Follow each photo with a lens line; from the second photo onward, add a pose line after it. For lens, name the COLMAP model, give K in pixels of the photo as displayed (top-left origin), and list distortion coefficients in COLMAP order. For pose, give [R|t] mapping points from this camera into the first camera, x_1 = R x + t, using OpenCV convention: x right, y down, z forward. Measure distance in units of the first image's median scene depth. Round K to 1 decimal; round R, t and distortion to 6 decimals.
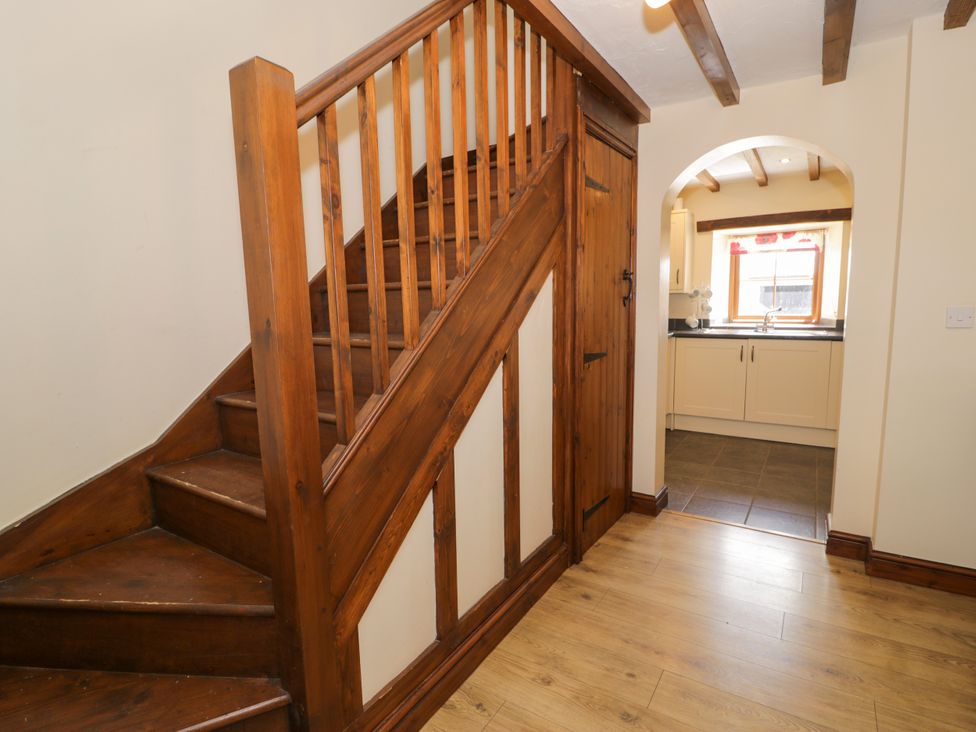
lens RADIAL K [[507.3, 0, 488.0], [0, 507.3, 366.0], [0, 0, 1]] dist [0.004022, -0.015598]
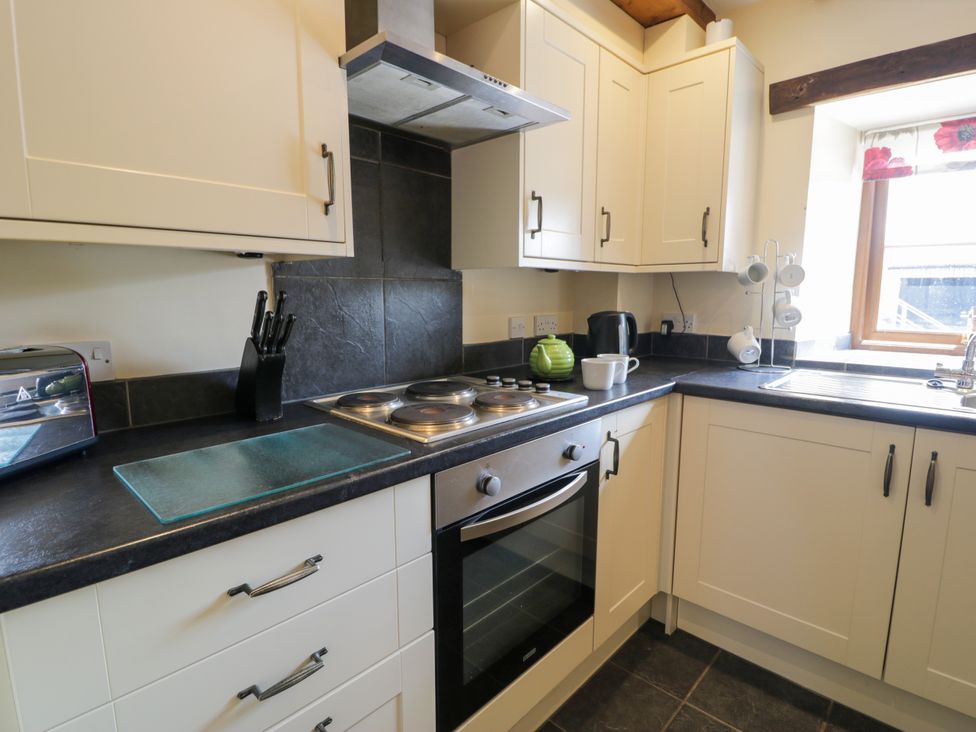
lens RADIAL K [[507.3, 0, 488.0], [0, 507.3, 366.0], [0, 0, 1]] dist [0.004022, -0.015598]
pose [[0.982489, 0.039857, -0.182007, 0.281149], [-0.036628, 0.999107, 0.021072, -0.073577], [0.182684, -0.014037, 0.983071, 0.584835]]
